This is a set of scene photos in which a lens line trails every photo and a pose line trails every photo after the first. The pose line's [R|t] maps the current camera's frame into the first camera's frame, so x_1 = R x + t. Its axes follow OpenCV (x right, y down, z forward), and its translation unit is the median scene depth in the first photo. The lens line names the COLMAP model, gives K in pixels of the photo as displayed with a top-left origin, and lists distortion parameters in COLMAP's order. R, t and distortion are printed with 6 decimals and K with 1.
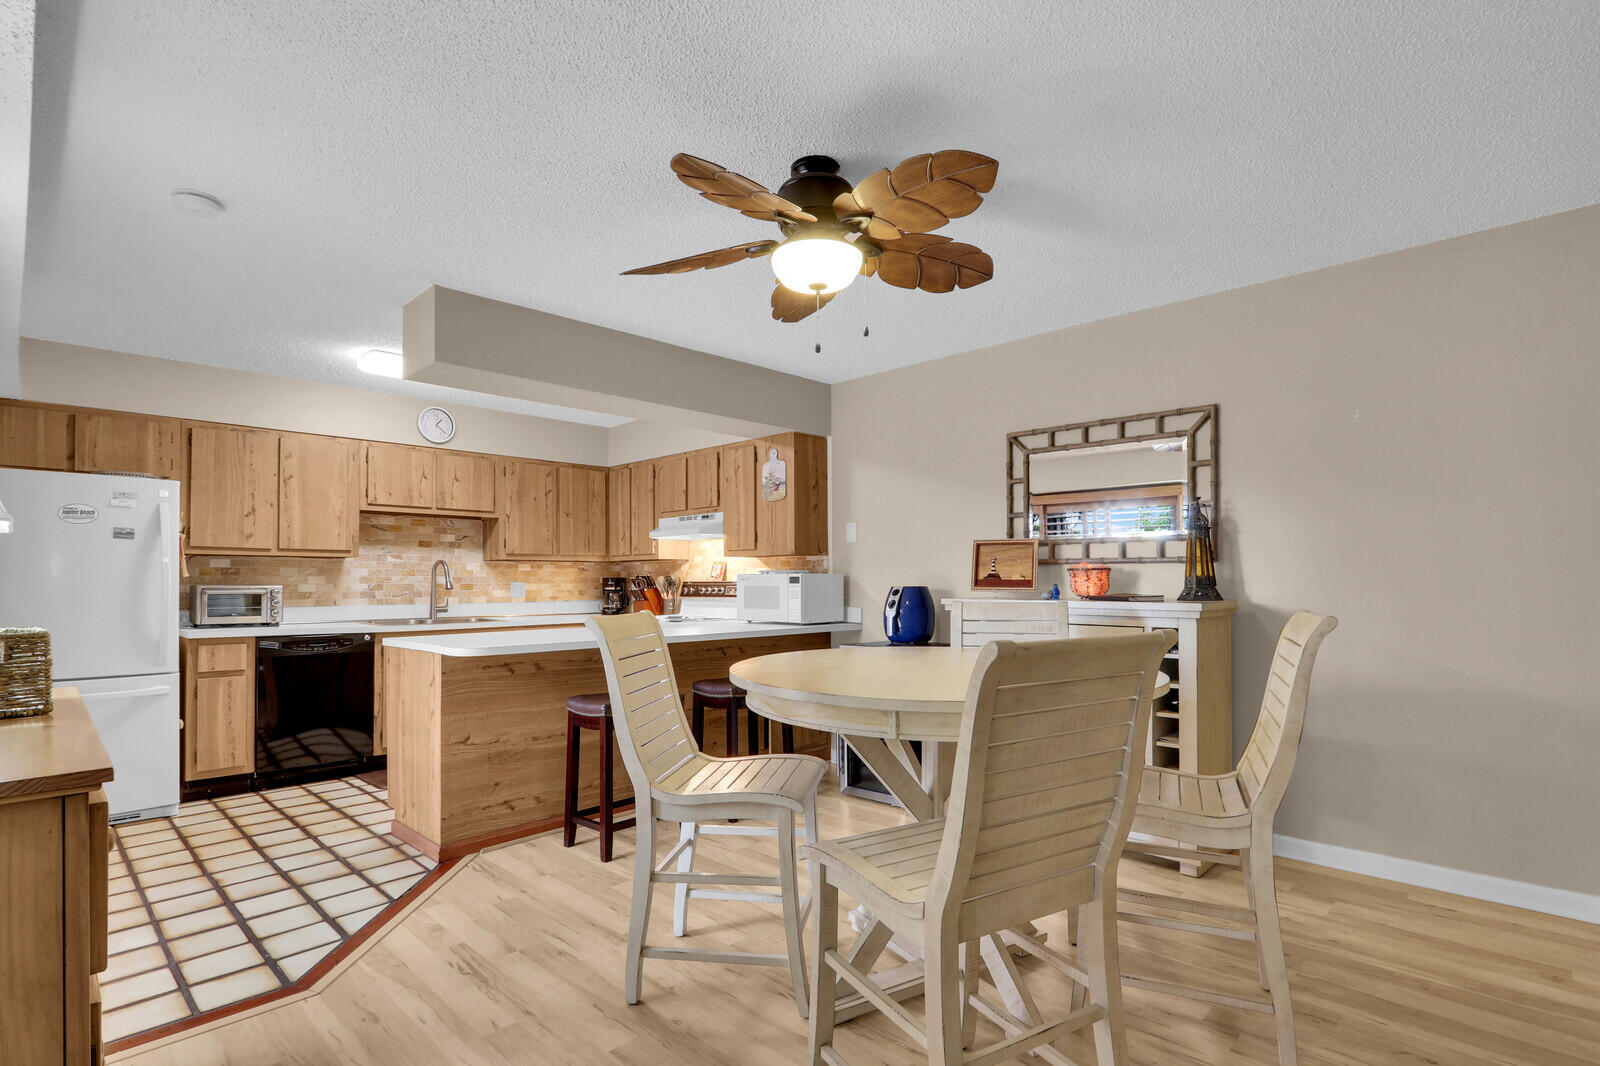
lens RADIAL K [[773.3, 0, 789.5], [0, 773.3, 574.6], [0, 0, 1]] dist [-0.004231, 0.000964]
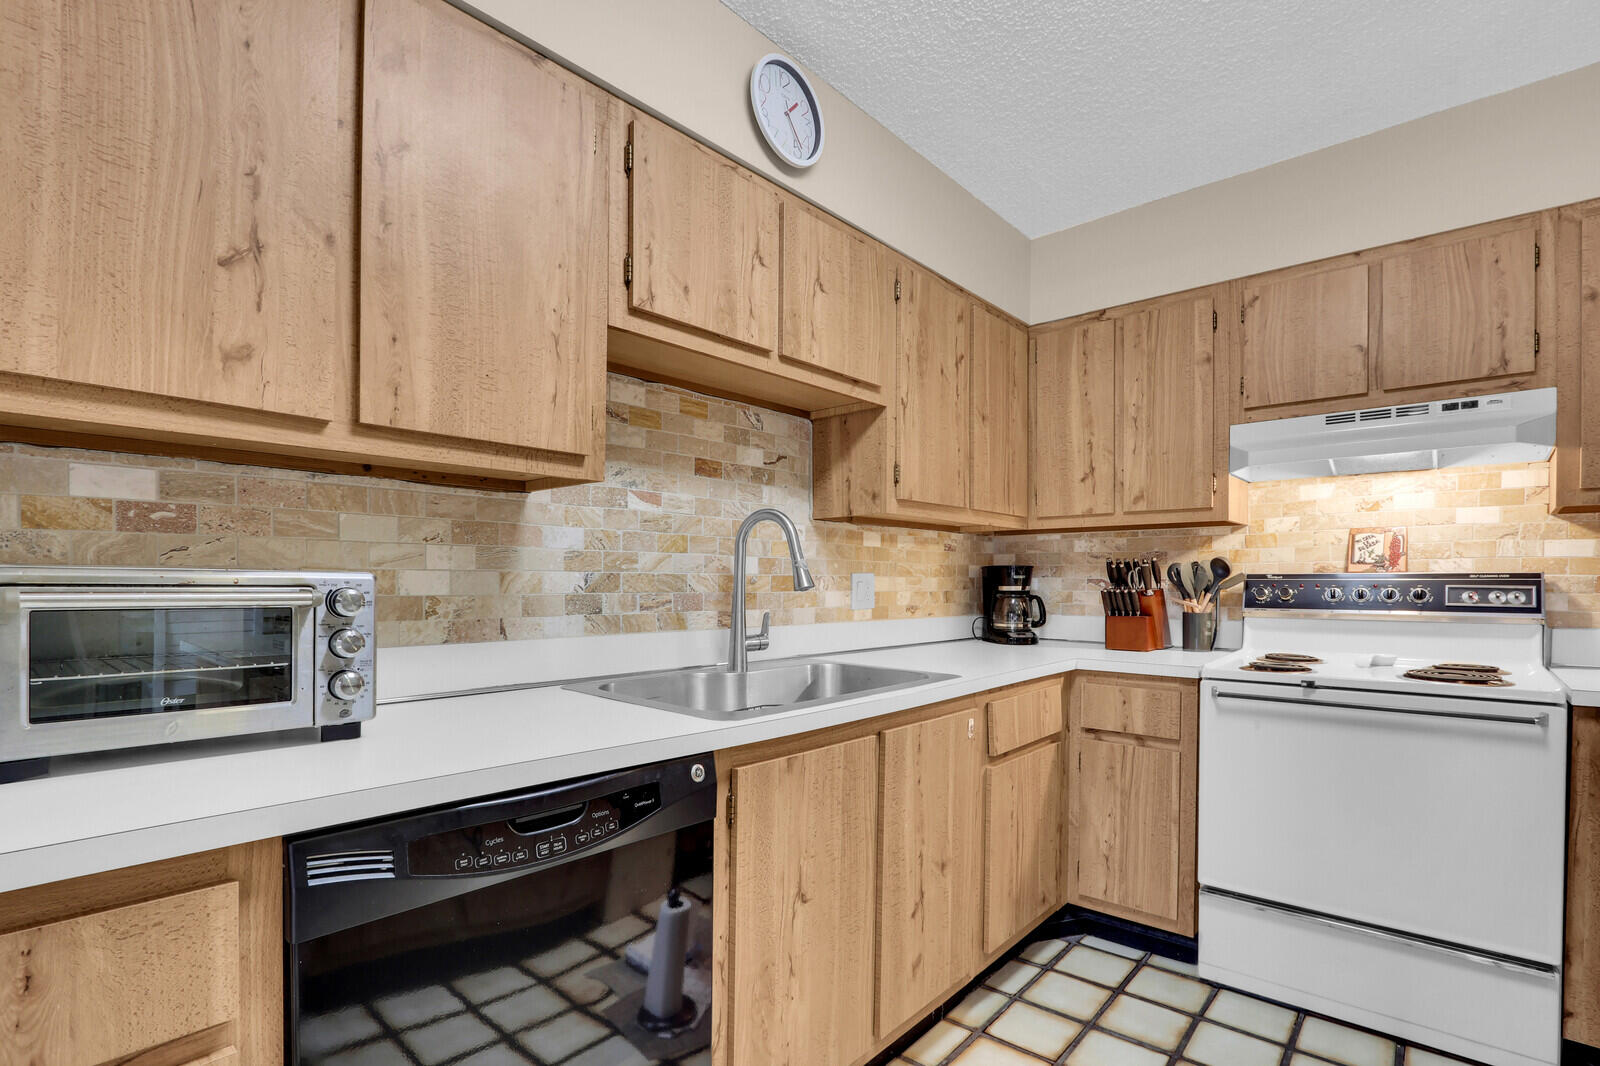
lens RADIAL K [[773.3, 0, 806.2], [0, 773.3, 583.0], [0, 0, 1]] dist [-0.004231, 0.000964]
pose [[0.998608, 0.006522, 0.052349, -0.467267], [-0.007185, 0.999896, 0.012484, 0.011838], [-0.052262, -0.012843, 0.998551, 0.655572]]
